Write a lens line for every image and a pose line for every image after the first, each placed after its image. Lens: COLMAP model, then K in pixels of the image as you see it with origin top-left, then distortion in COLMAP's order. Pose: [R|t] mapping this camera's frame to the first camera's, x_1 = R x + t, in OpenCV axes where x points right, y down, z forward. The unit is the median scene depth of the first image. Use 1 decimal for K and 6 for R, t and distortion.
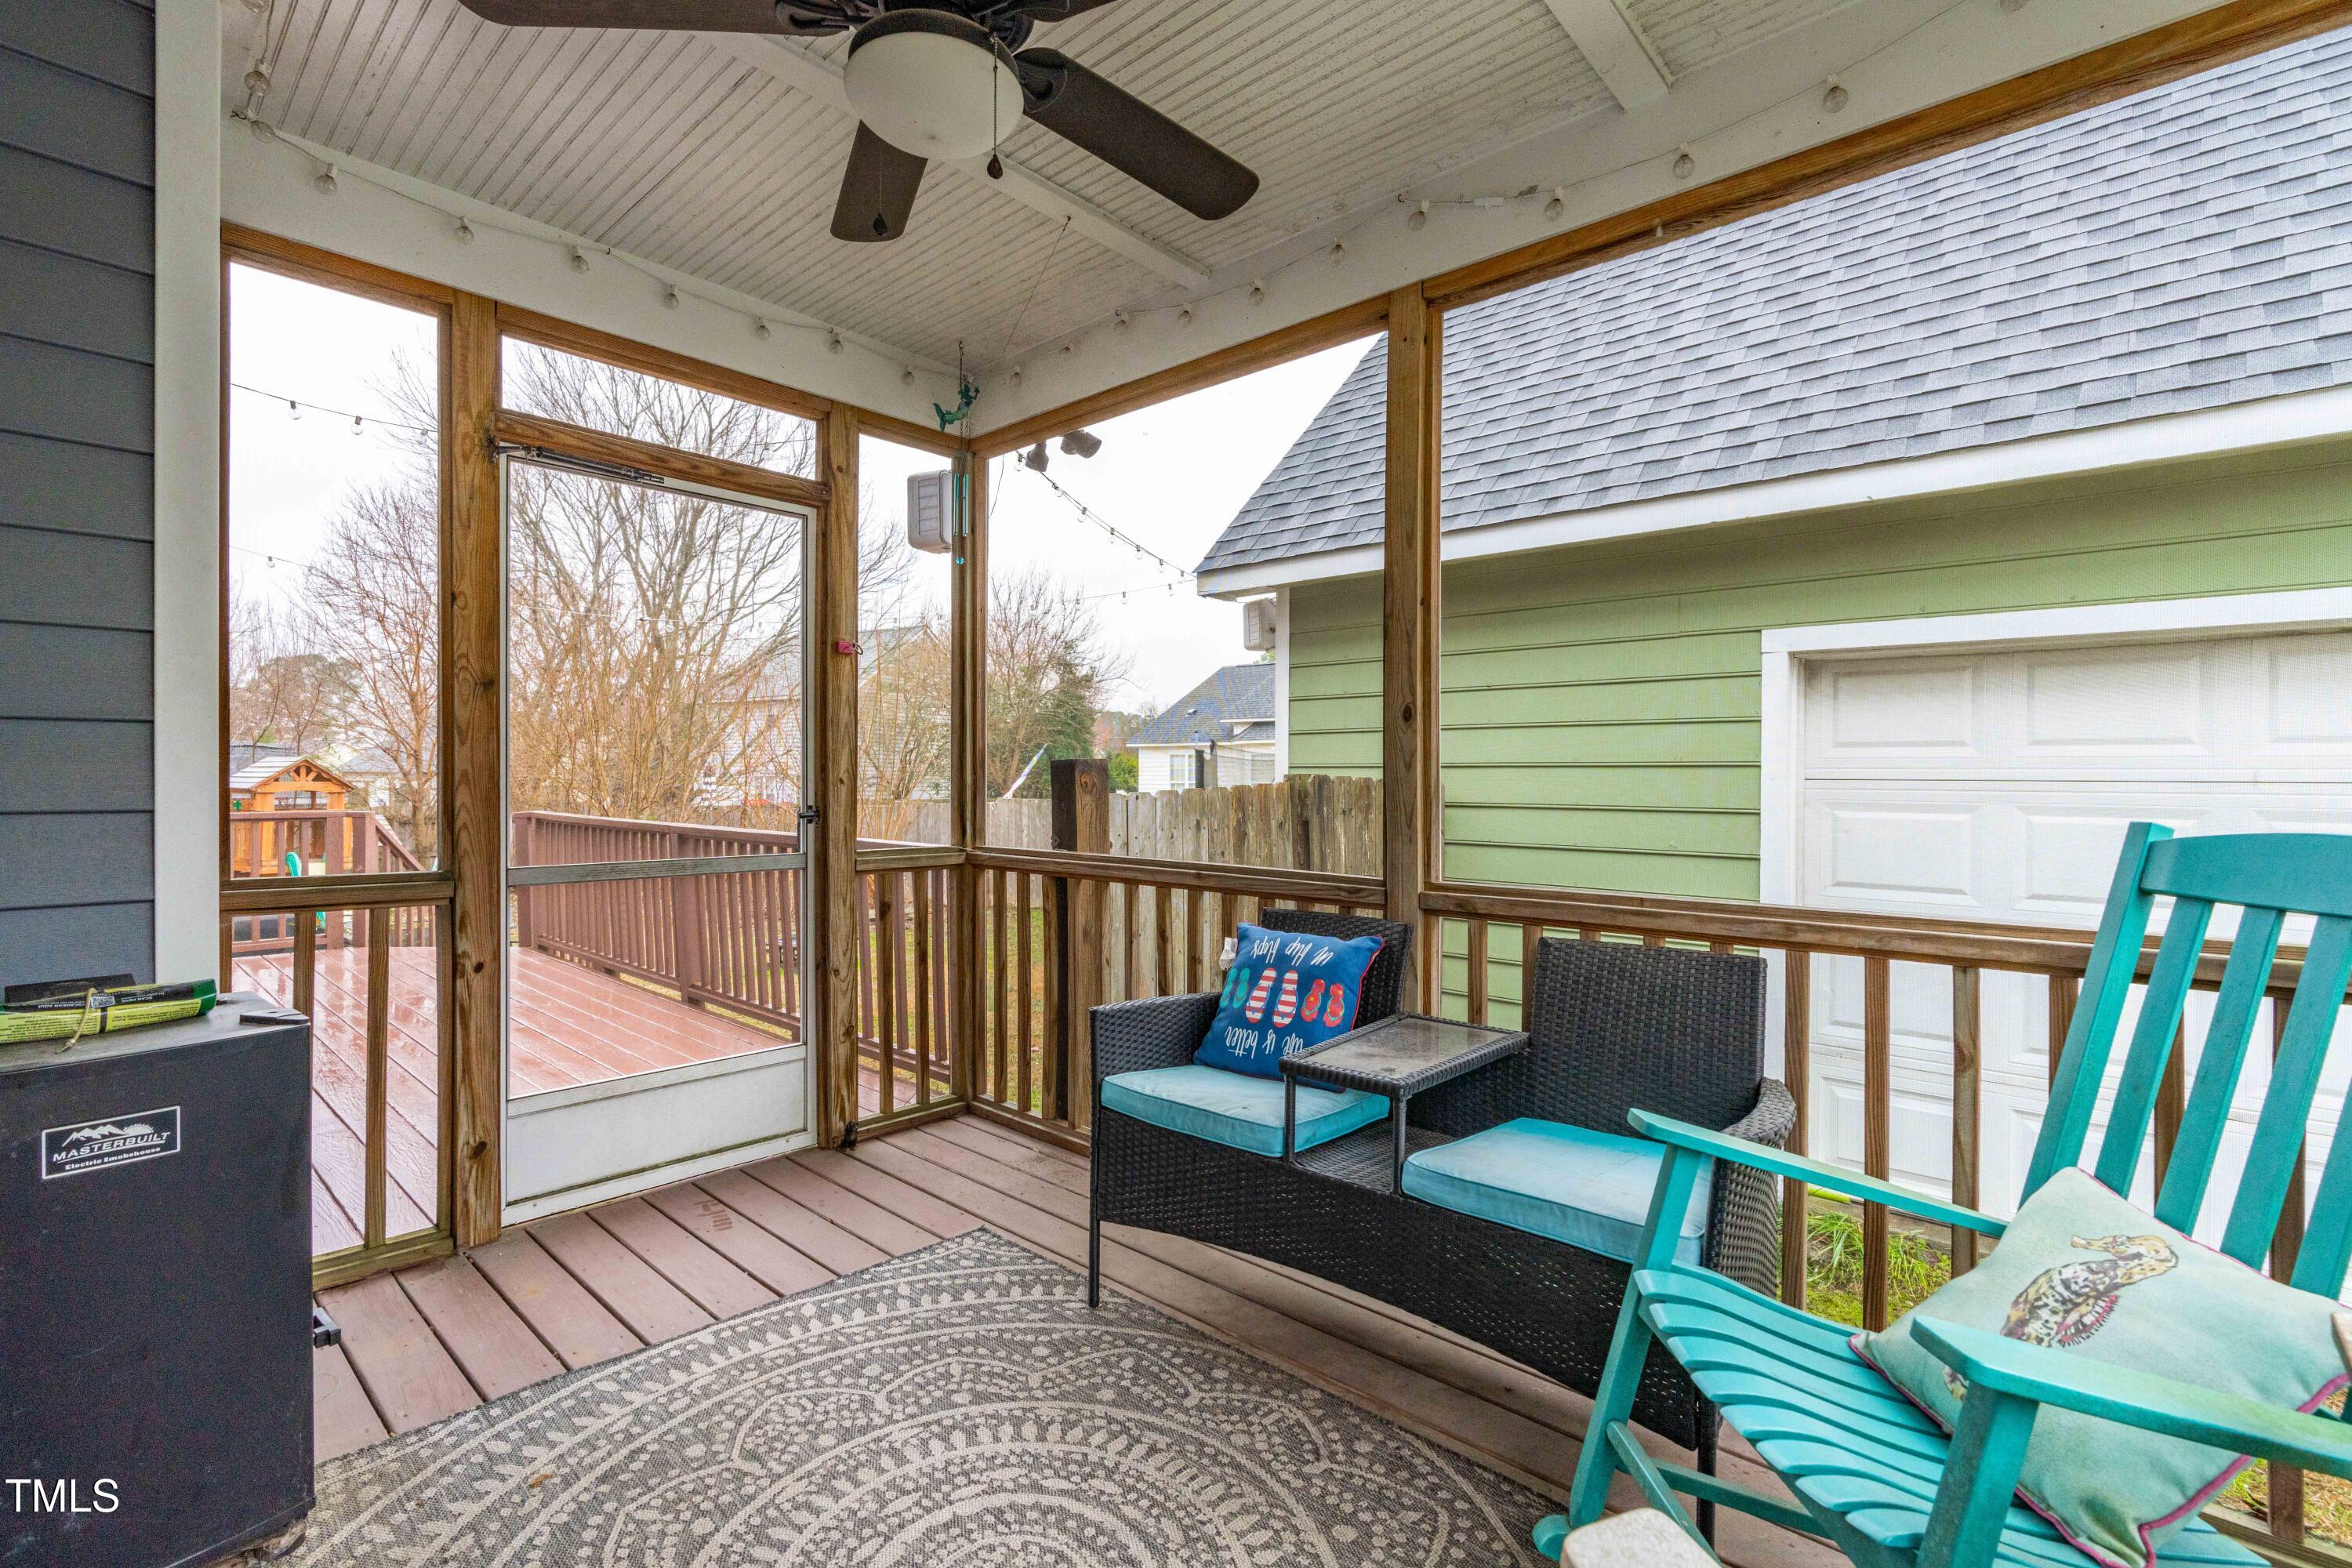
lens RADIAL K [[1073.2, 0, 1188.8], [0, 1073.2, 783.2], [0, 0, 1]] dist [-0.009260, 0.004805]
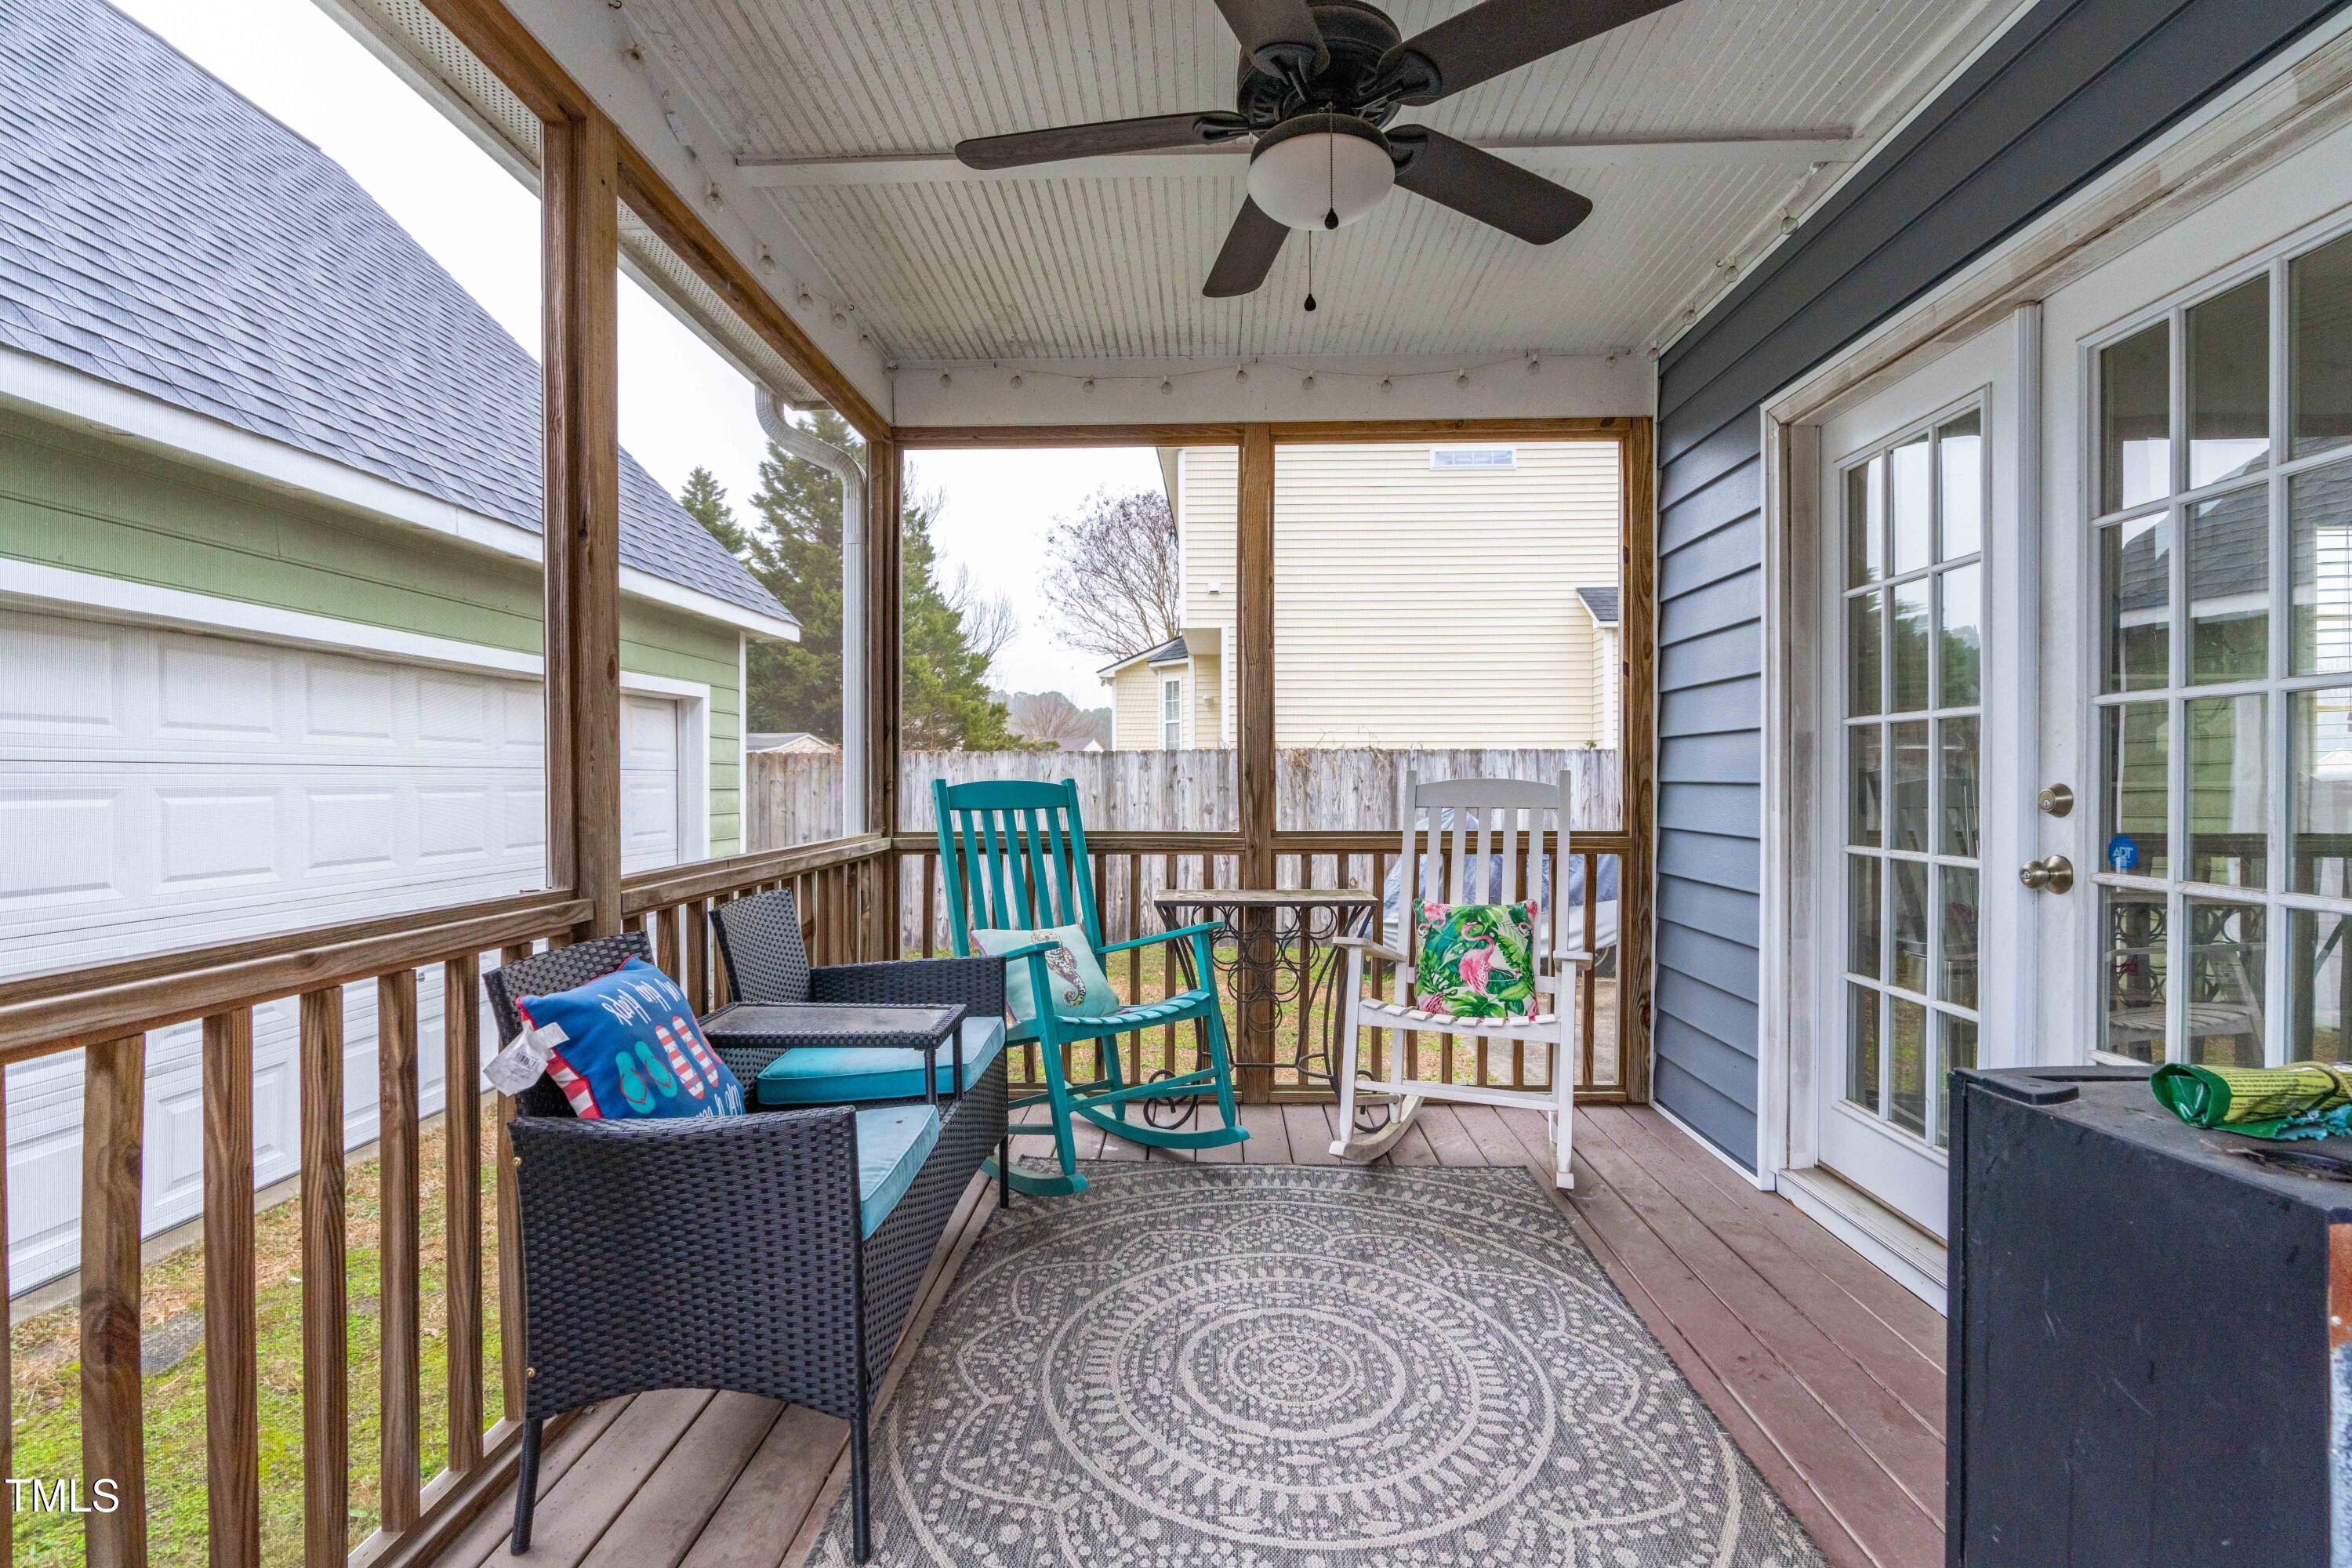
lens RADIAL K [[1073.2, 0, 1164.4], [0, 1073.2, 782.8], [0, 0, 1]] dist [-0.009260, 0.004805]
pose [[-0.642759, -0.009891, 0.766004, -0.089925], [0.000364, 0.999913, 0.013217, 0.001004], [-0.766068, 0.008774, -0.642700, 0.163734]]
